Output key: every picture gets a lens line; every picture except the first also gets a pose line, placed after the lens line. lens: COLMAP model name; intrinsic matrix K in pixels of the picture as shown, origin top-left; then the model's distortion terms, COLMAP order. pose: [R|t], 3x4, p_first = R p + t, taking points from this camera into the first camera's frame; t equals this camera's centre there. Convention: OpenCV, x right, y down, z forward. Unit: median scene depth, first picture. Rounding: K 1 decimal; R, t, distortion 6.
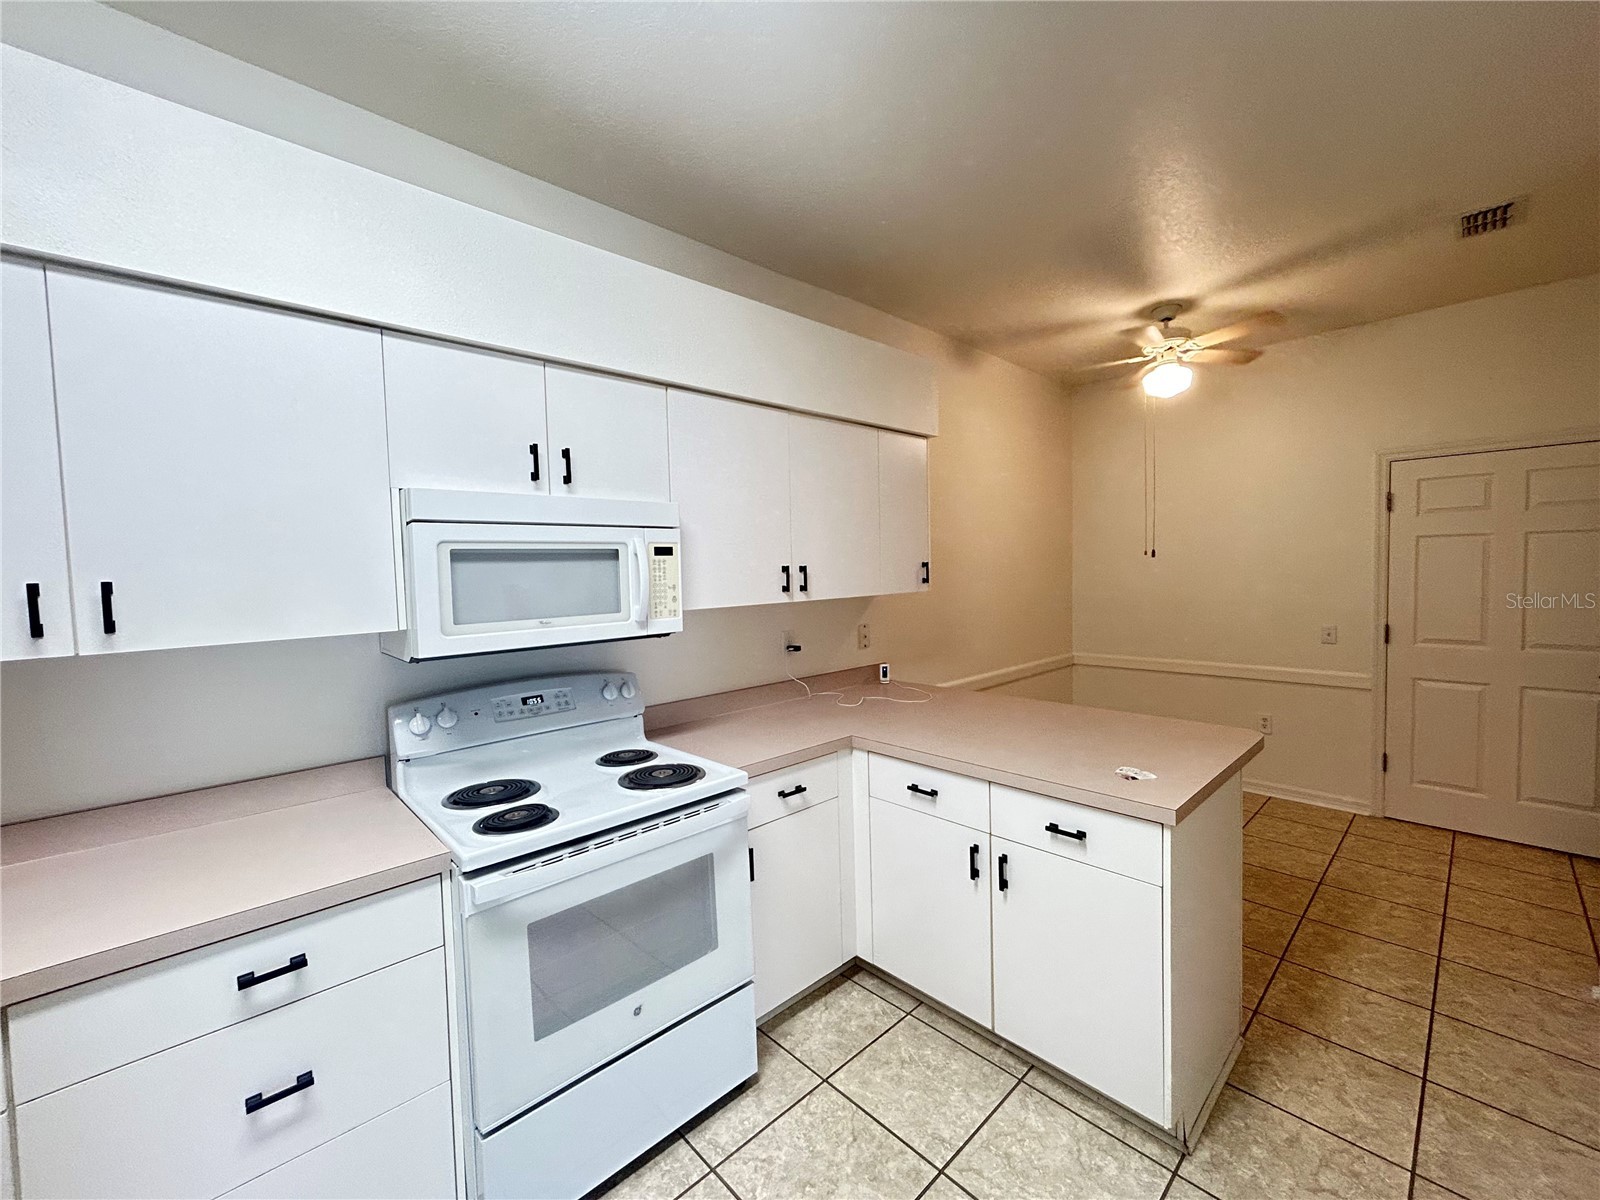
lens RADIAL K [[648.6, 0, 800.2], [0, 648.6, 599.2], [0, 0, 1]] dist [-0.000480, 0.000181]
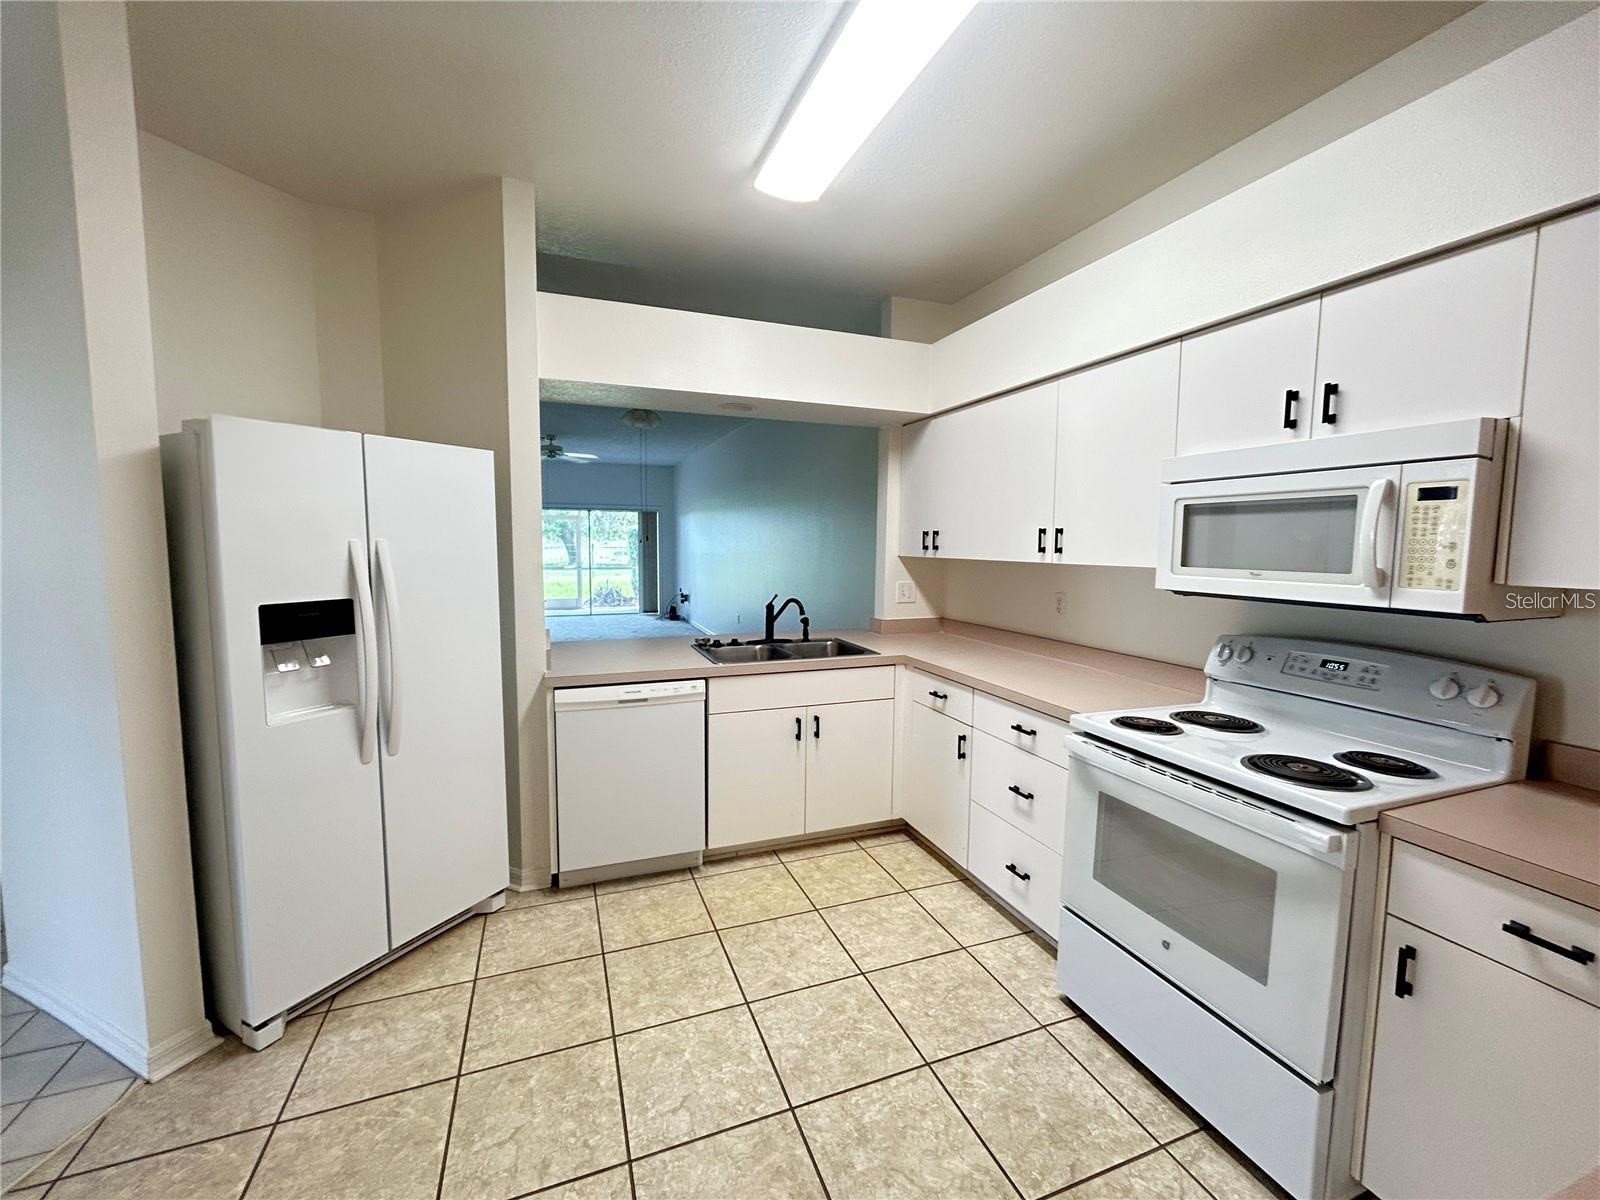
lens RADIAL K [[648.6, 0, 797.3], [0, 648.6, 599.1], [0, 0, 1]] dist [-0.000480, 0.000181]
pose [[-0.382016, 0.103801, -0.918308, 0.703804], [-0.046533, 0.990251, 0.131291, -0.021278], [0.922983, 0.092887, -0.373461, 0.632353]]
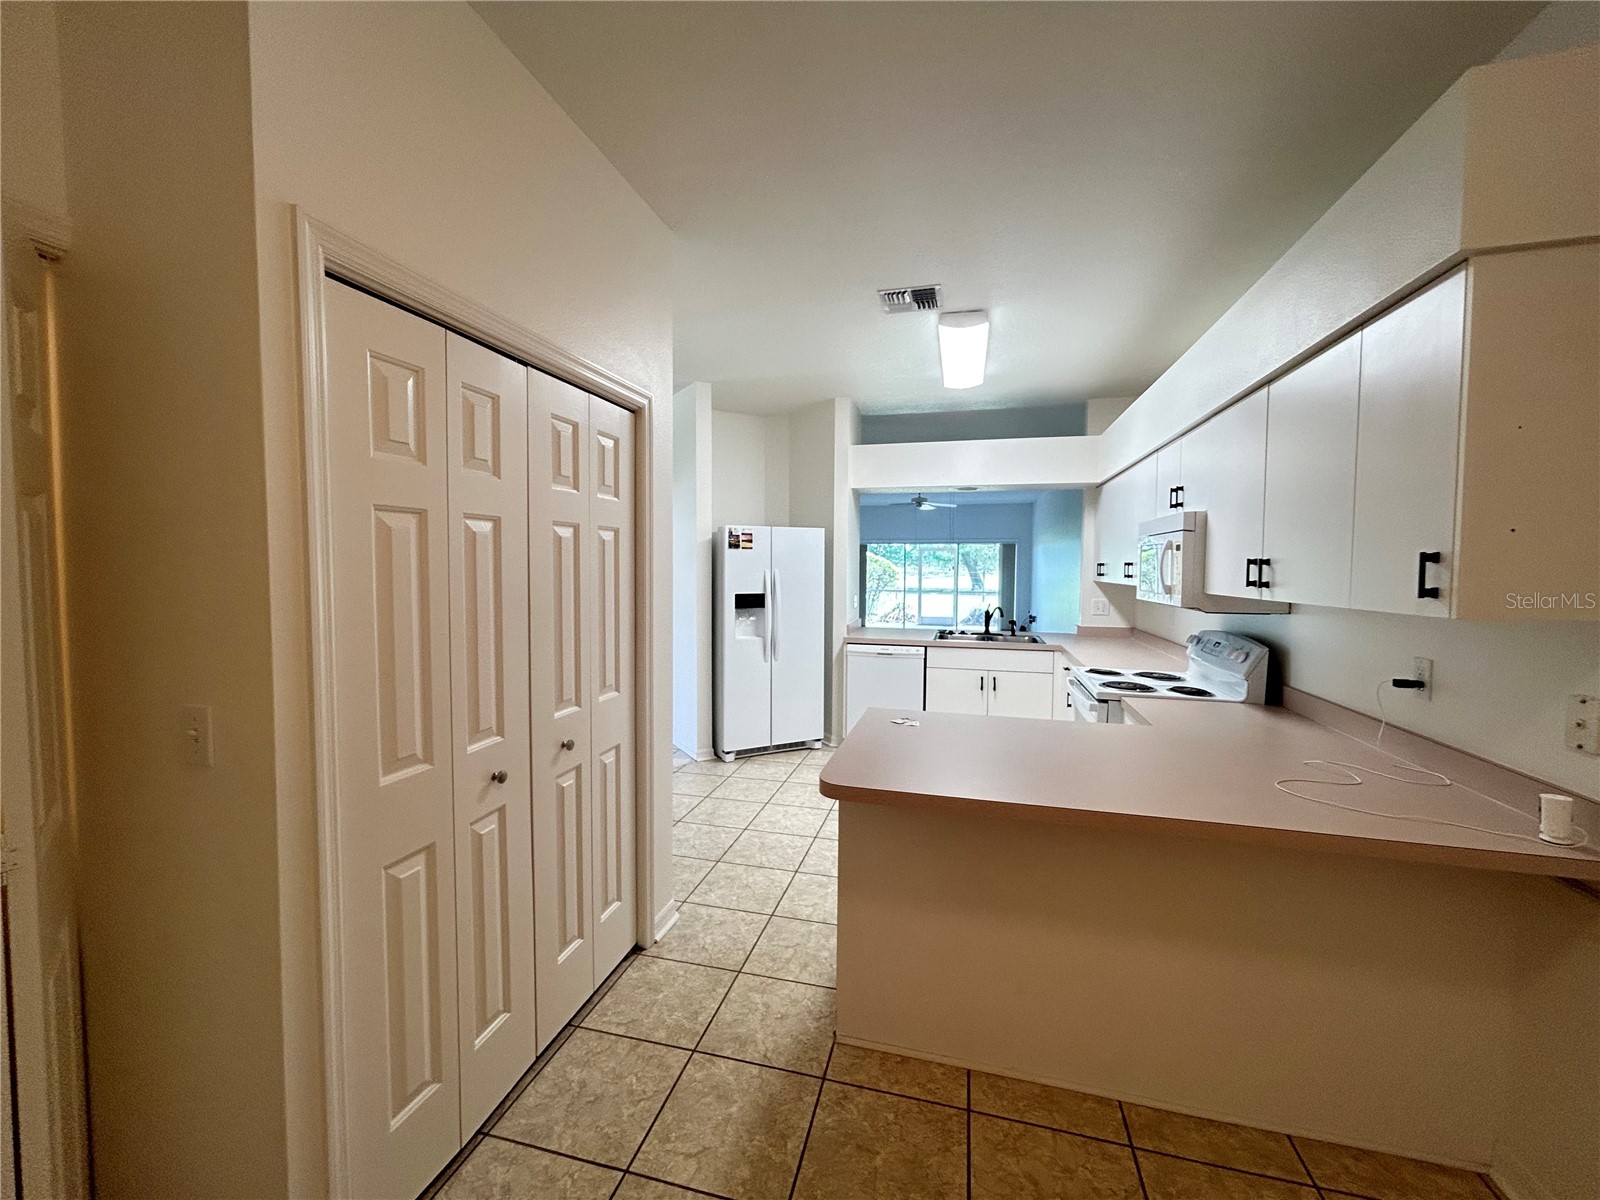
lens RADIAL K [[648.6, 0, 796.9], [0, 648.6, 597.3], [0, 0, 1]] dist [-0.000480, 0.000181]
pose [[-0.849635, 0.045228, -0.525428, 1.231239], [-0.012516, 0.994306, 0.105828, -0.105491], [0.527222, 0.096492, -0.844231, 1.752828]]
